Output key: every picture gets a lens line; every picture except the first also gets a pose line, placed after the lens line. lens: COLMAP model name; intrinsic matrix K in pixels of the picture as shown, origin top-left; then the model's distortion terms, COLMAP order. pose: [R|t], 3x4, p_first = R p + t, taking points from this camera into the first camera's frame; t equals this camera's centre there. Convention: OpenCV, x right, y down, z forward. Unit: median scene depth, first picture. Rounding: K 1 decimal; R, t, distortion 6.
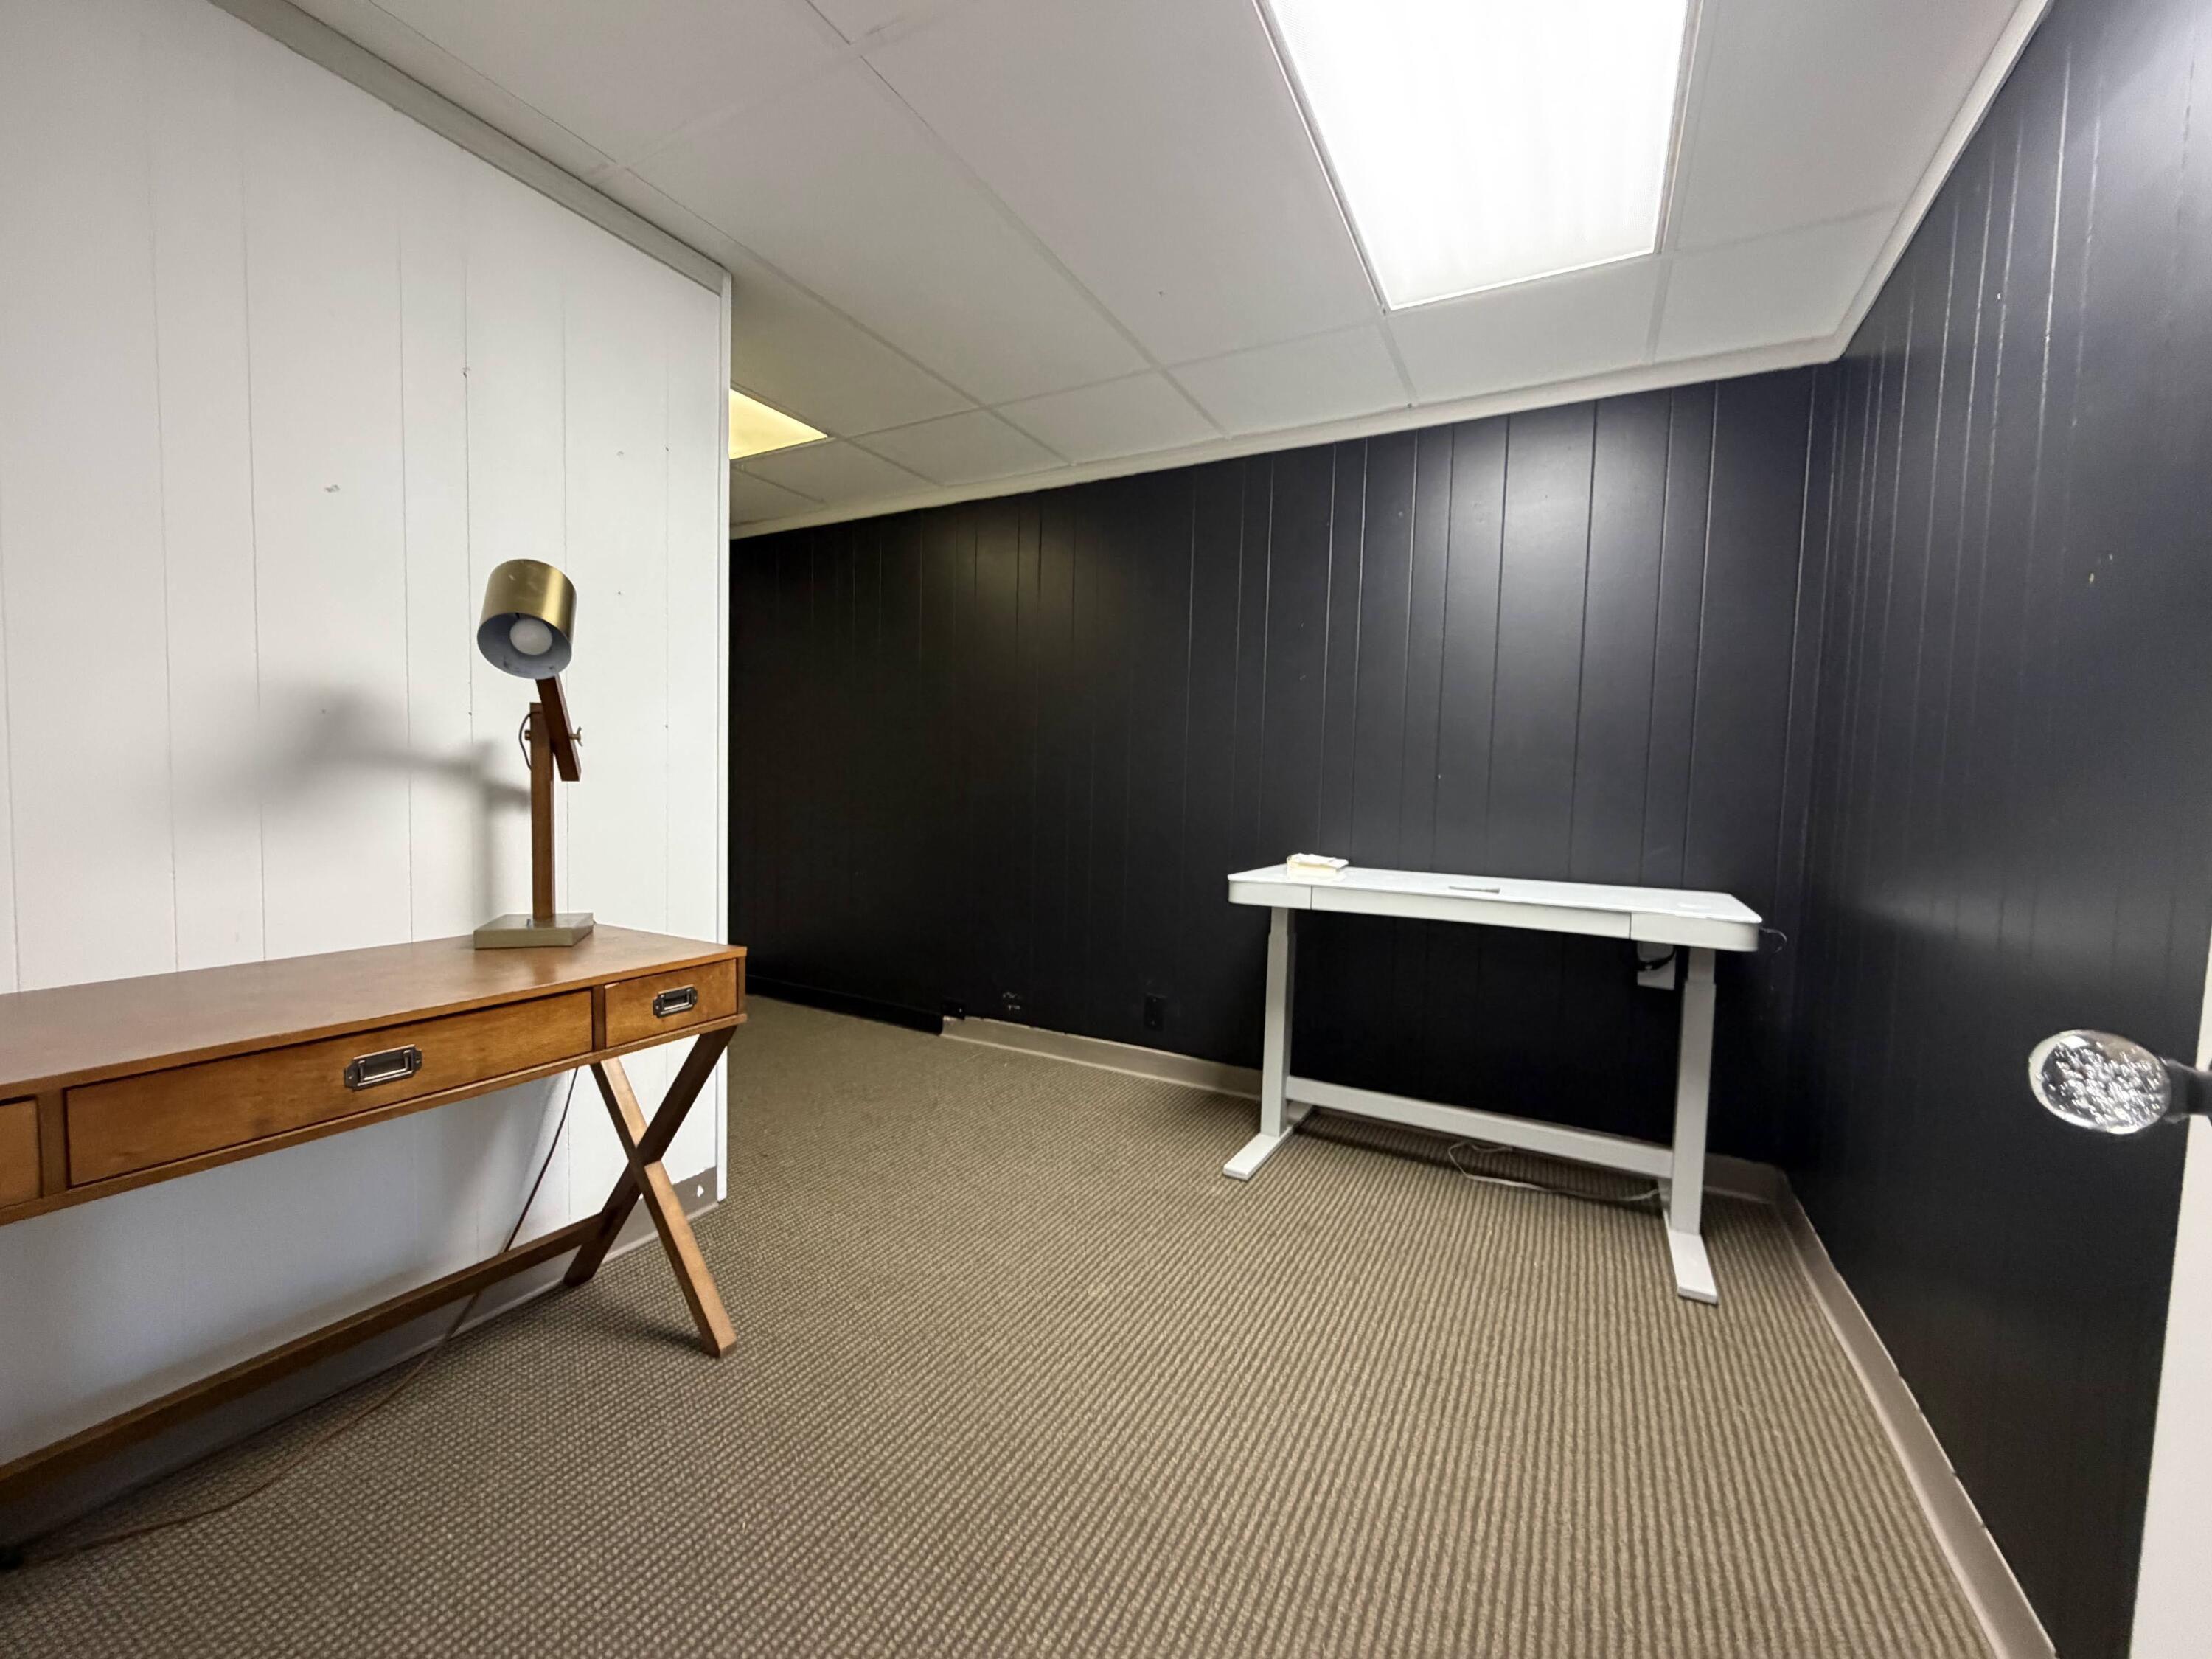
lens RADIAL K [[883.5, 0, 1106.0], [0, 883.5, 829.5], [0, 0, 1]] dist [-0.000159, -0.000029]
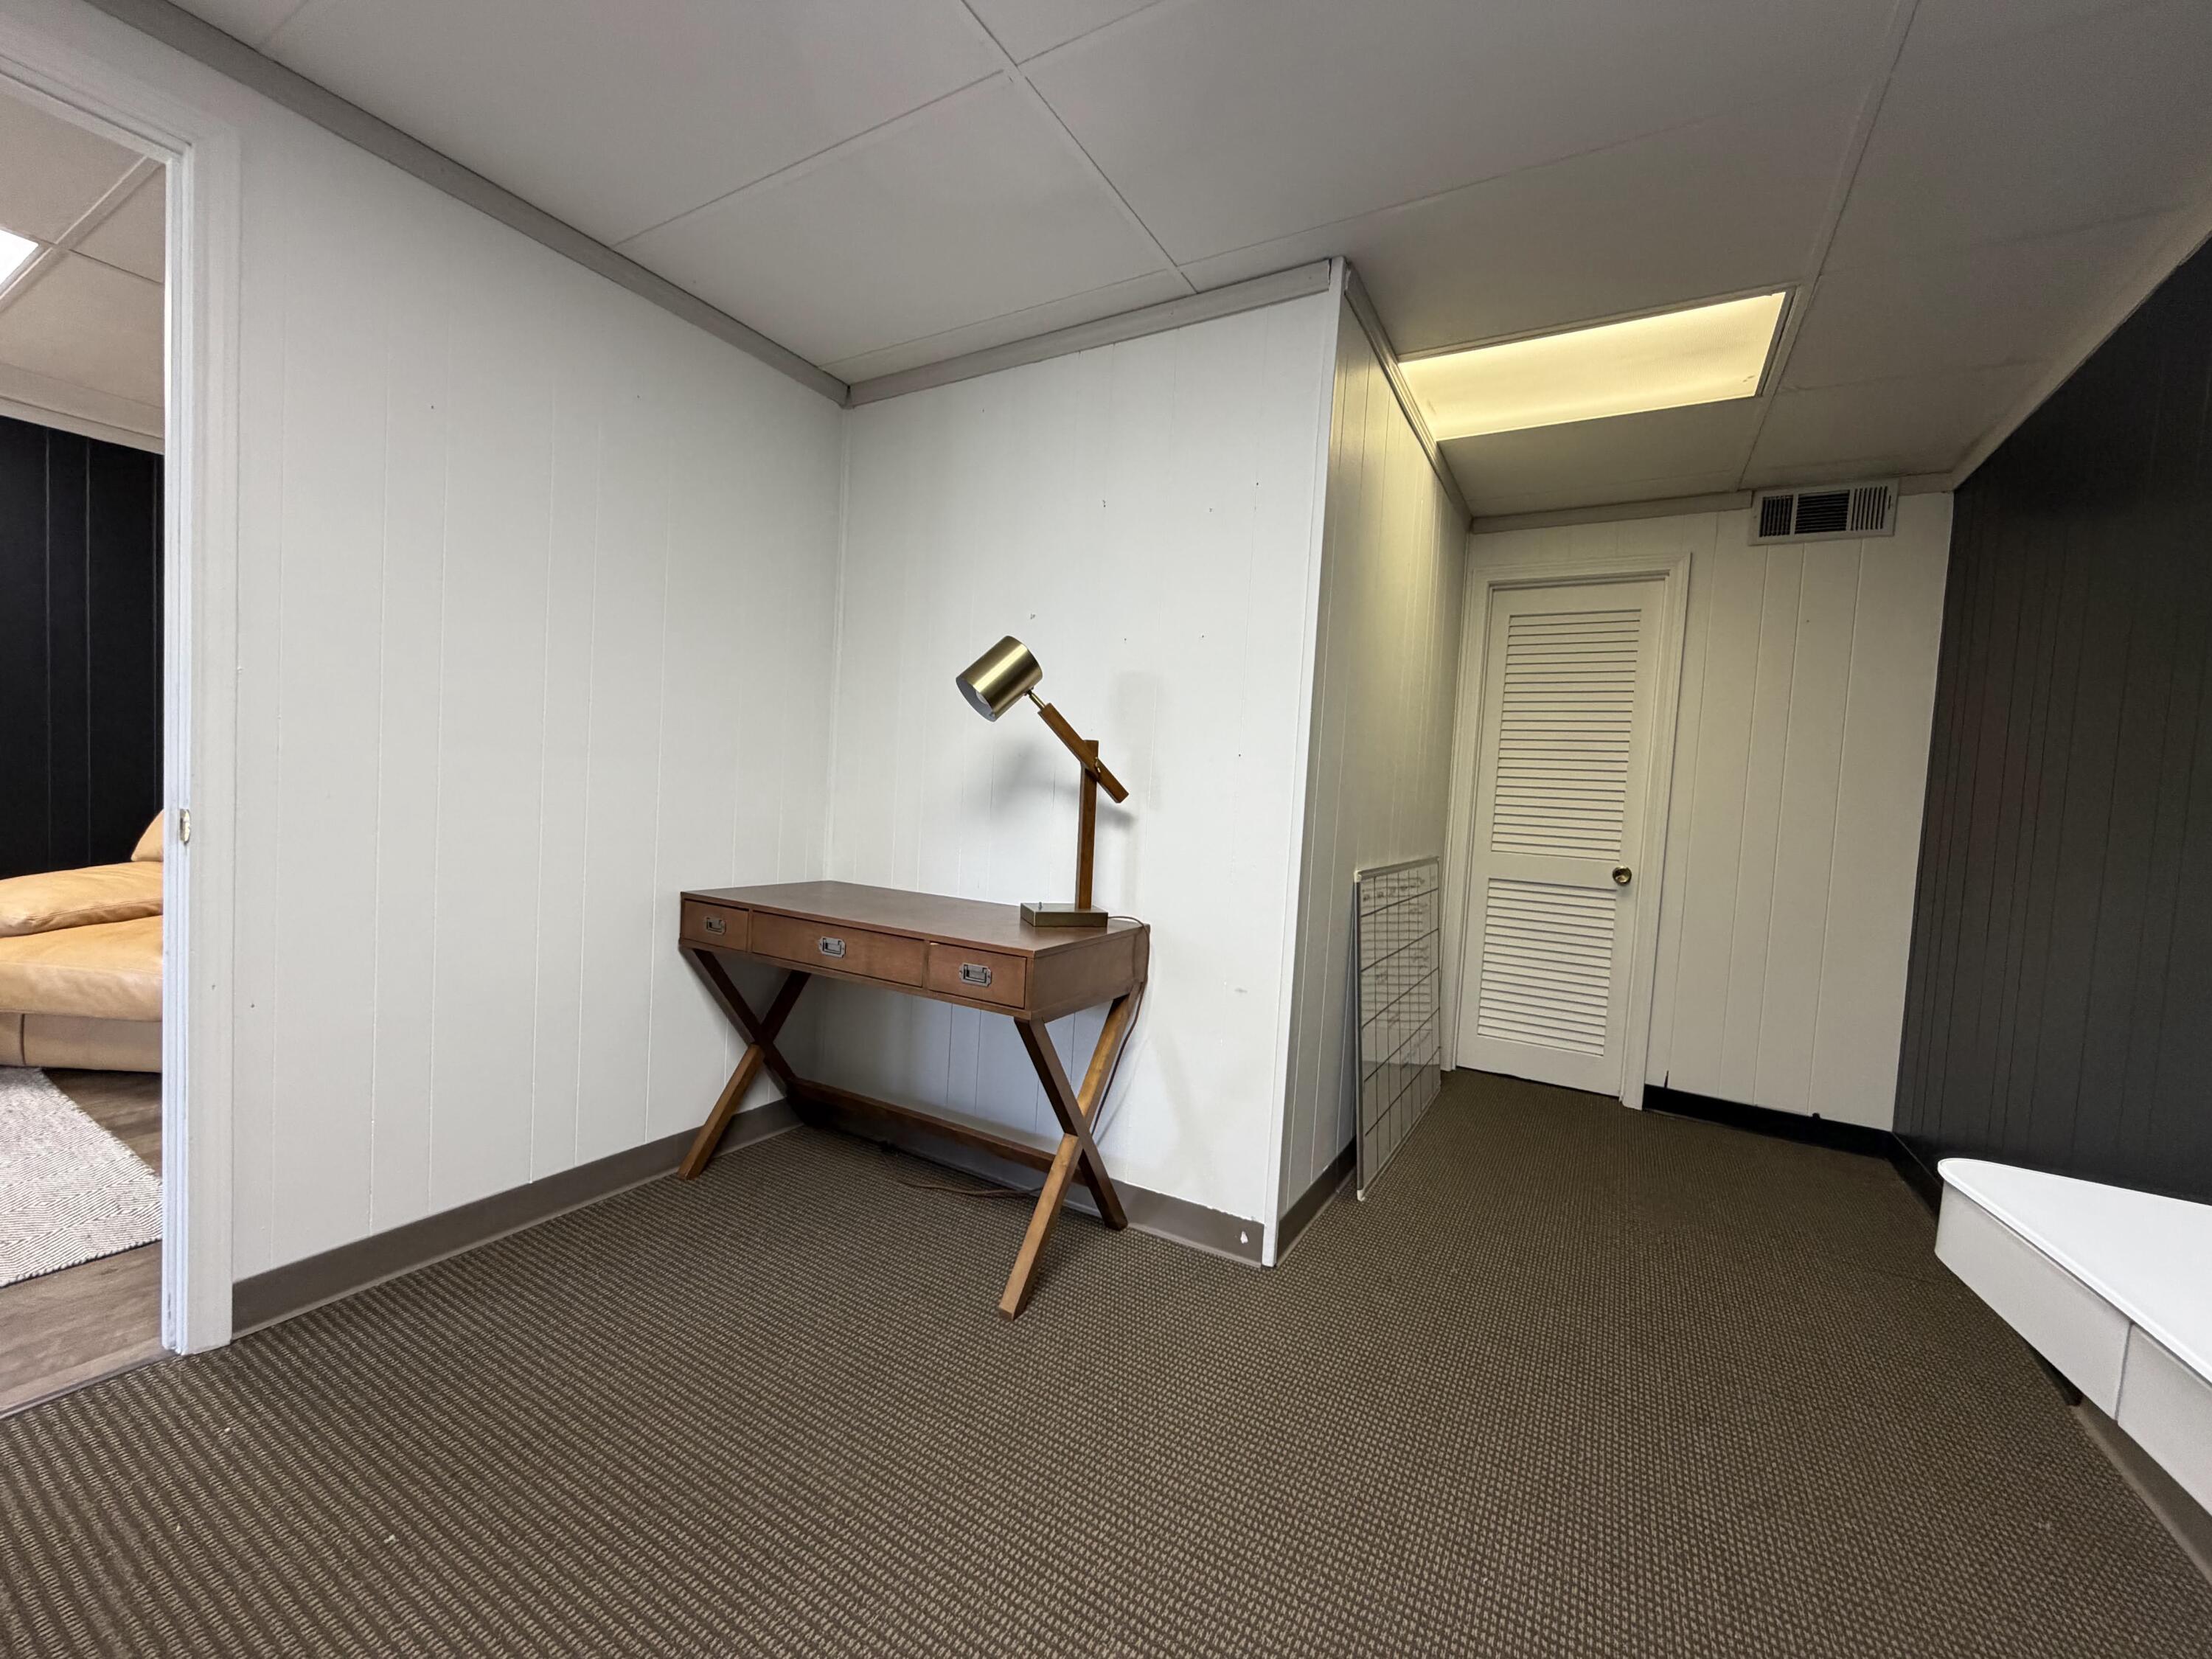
lens RADIAL K [[883.5, 0, 1106.0], [0, 883.5, 829.5], [0, 0, 1]] dist [-0.000159, -0.000029]
pose [[-0.026749, 0.017763, -0.999484, 0.638586], [-0.116369, 0.992989, 0.020762, -0.043148], [0.992846, 0.116864, -0.024494, 1.068082]]
